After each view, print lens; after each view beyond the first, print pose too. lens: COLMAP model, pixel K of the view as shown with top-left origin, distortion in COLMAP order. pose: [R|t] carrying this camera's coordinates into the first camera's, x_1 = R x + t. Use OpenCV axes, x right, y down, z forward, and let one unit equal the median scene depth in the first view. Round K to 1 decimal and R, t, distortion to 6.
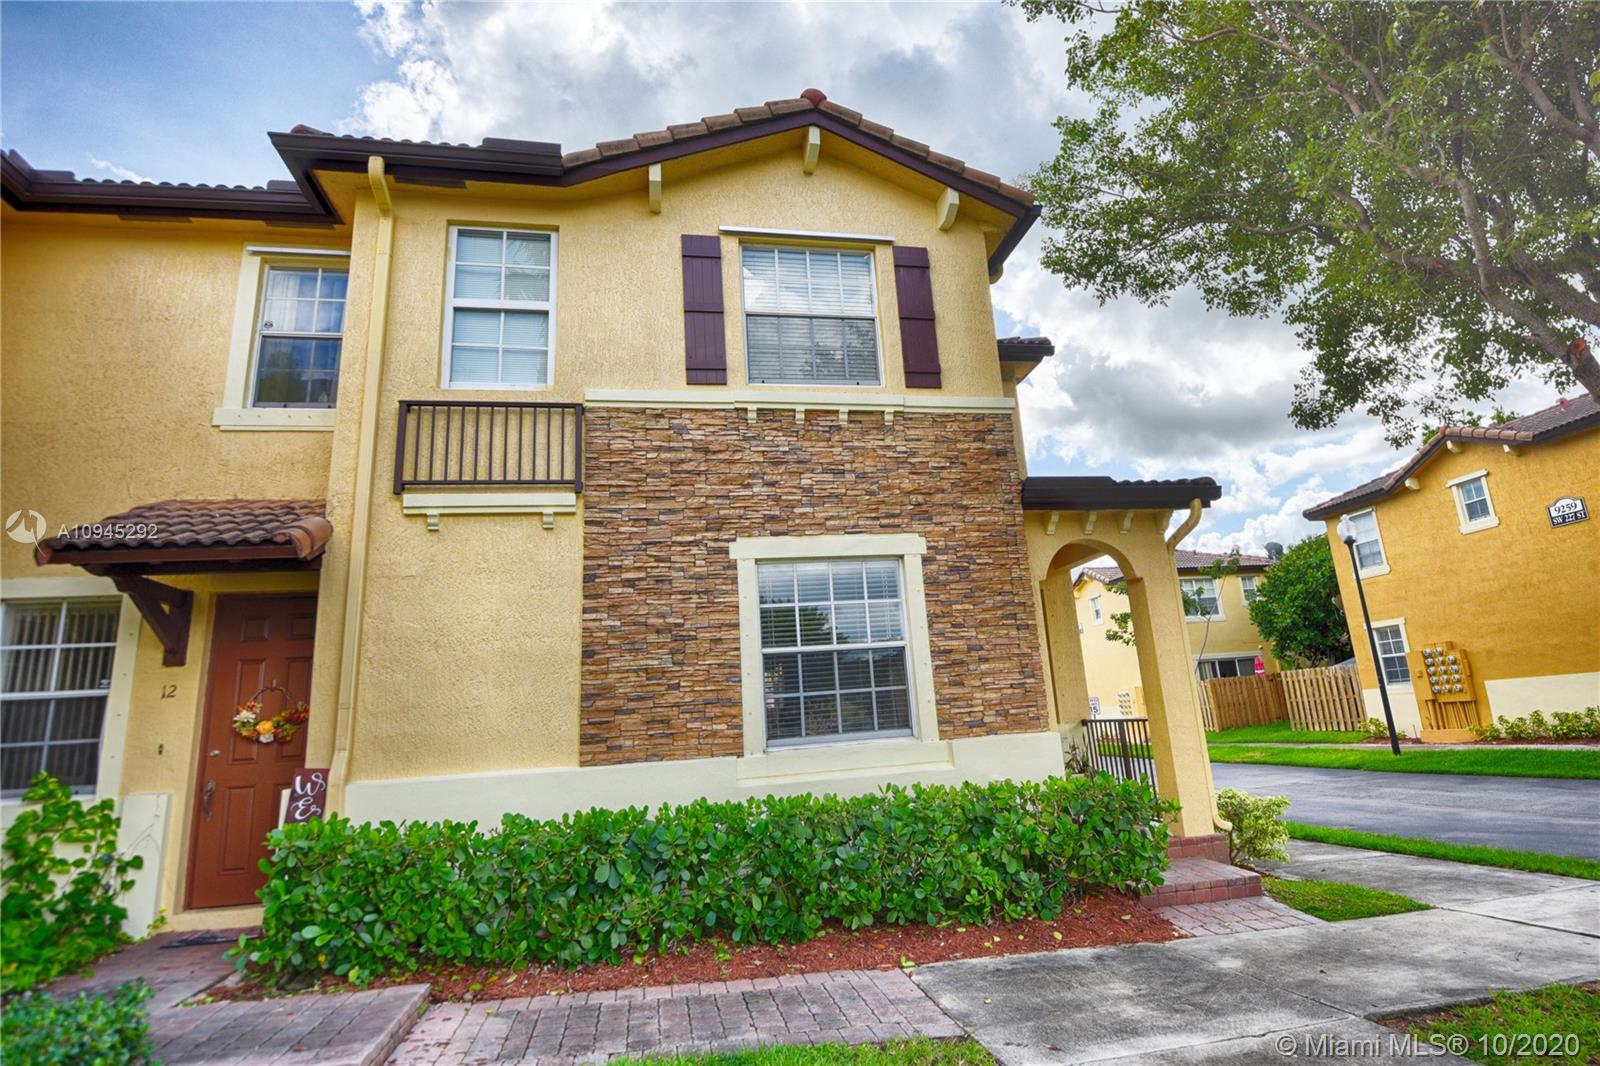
lens RADIAL K [[830.7, 0, 849.7], [0, 830.7, 501.3], [0, 0, 1]] dist [0.002111, -0.021642]
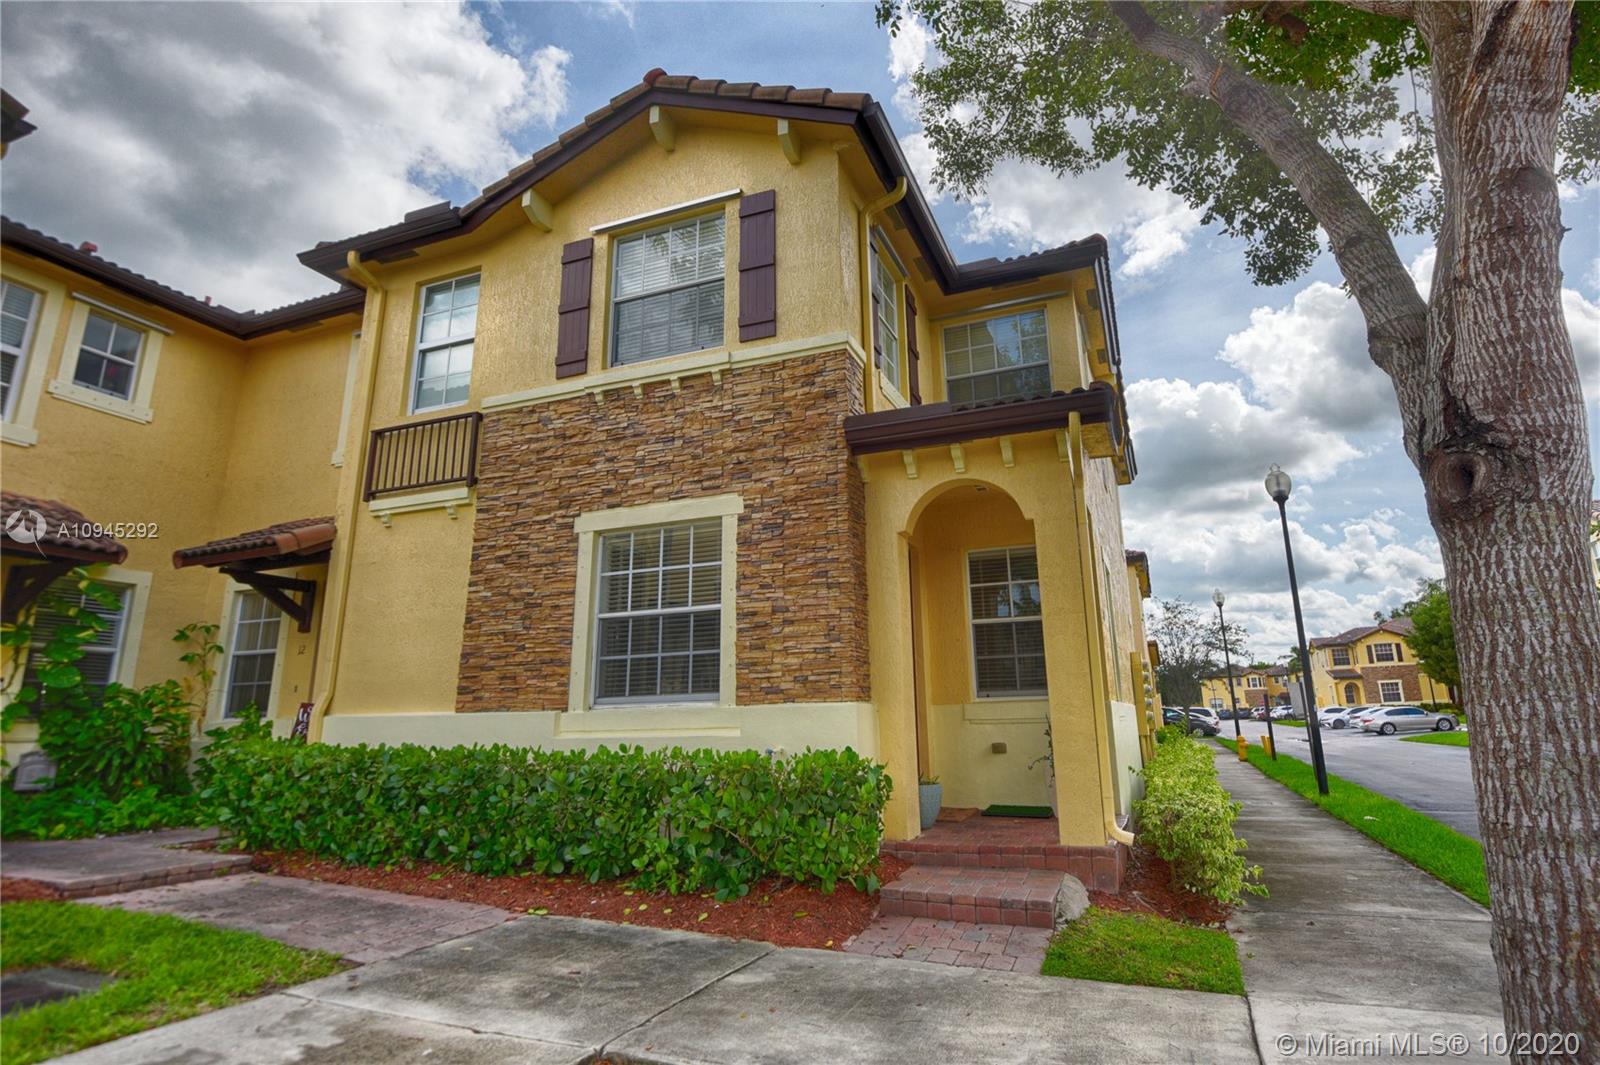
lens RADIAL K [[830.7, 0, 849.7], [0, 830.7, 500.8], [0, 0, 1]] dist [0.002111, -0.021642]
pose [[0.839484, -0.089163, -0.536020, 0.734597], [0.104678, 0.994505, -0.001488, 0.065582], [0.533207, -0.054860, 0.844204, 0.265638]]
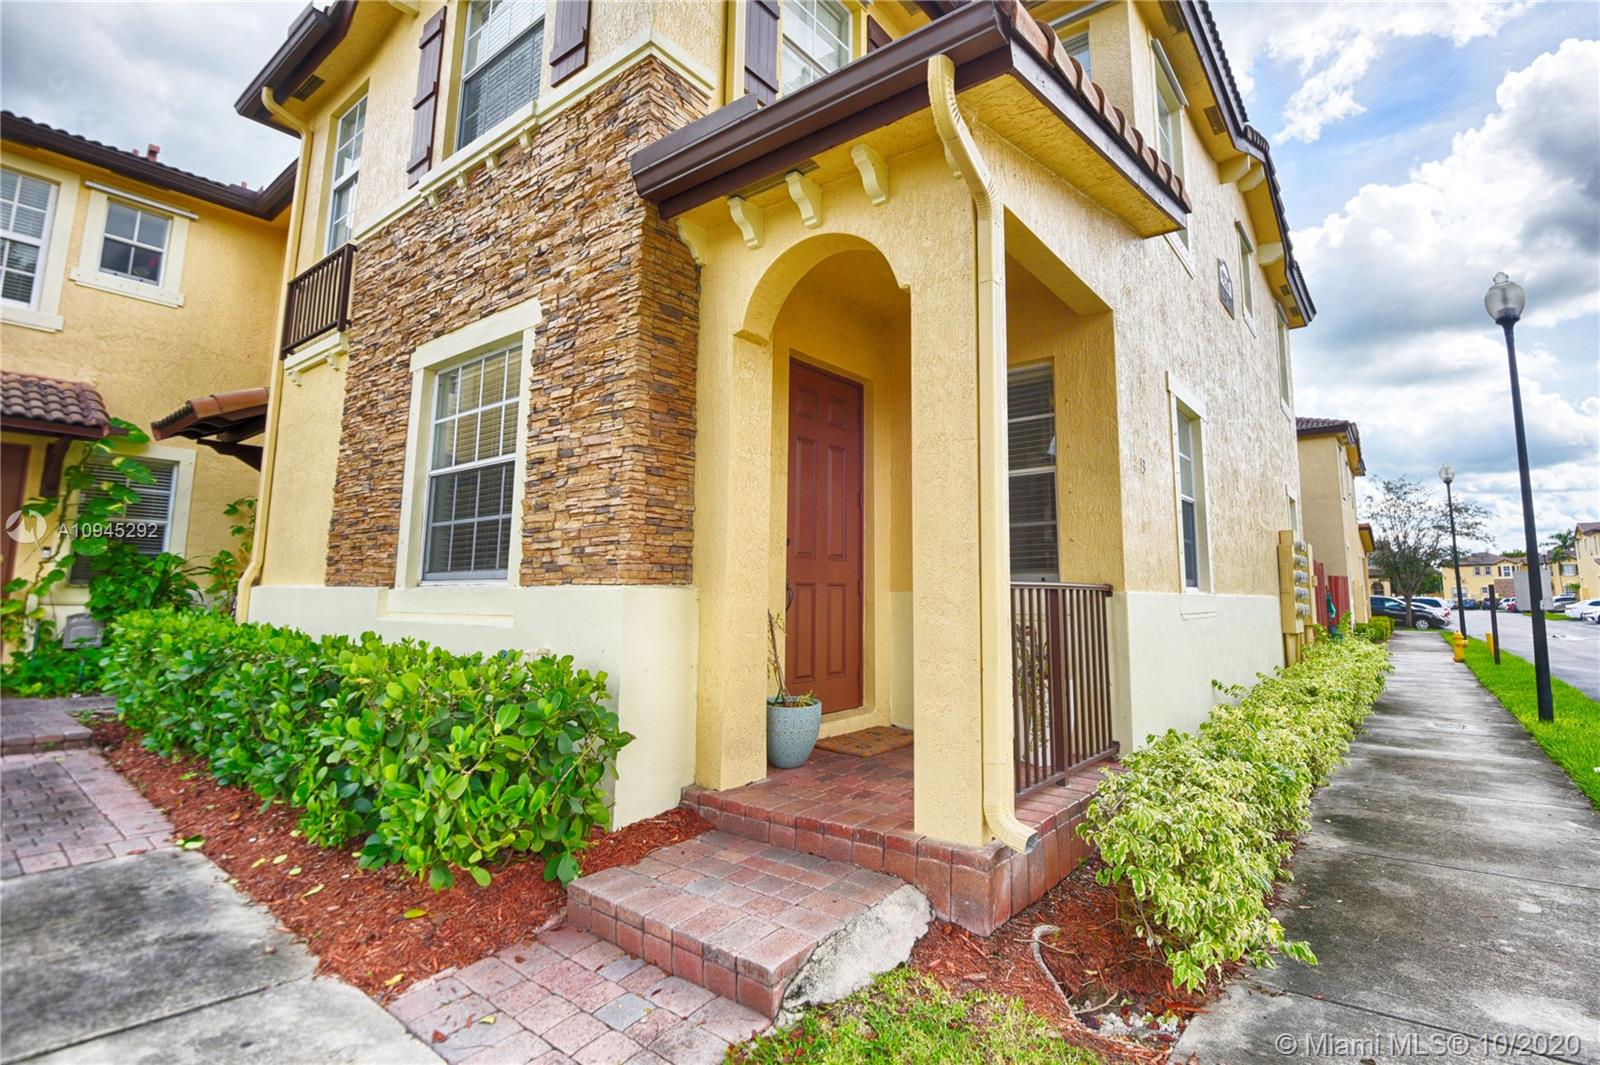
lens RADIAL K [[759.9, 0, 849.8], [0, 759.9, 499.0], [0, 0, 1]] dist [-0.012065, -0.015356]
pose [[0.656899, -0.025595, -0.753544, 0.750268], [0.144243, 0.985230, 0.092278, 0.191351], [0.740053, -0.169310, 0.650888, 0.782405]]
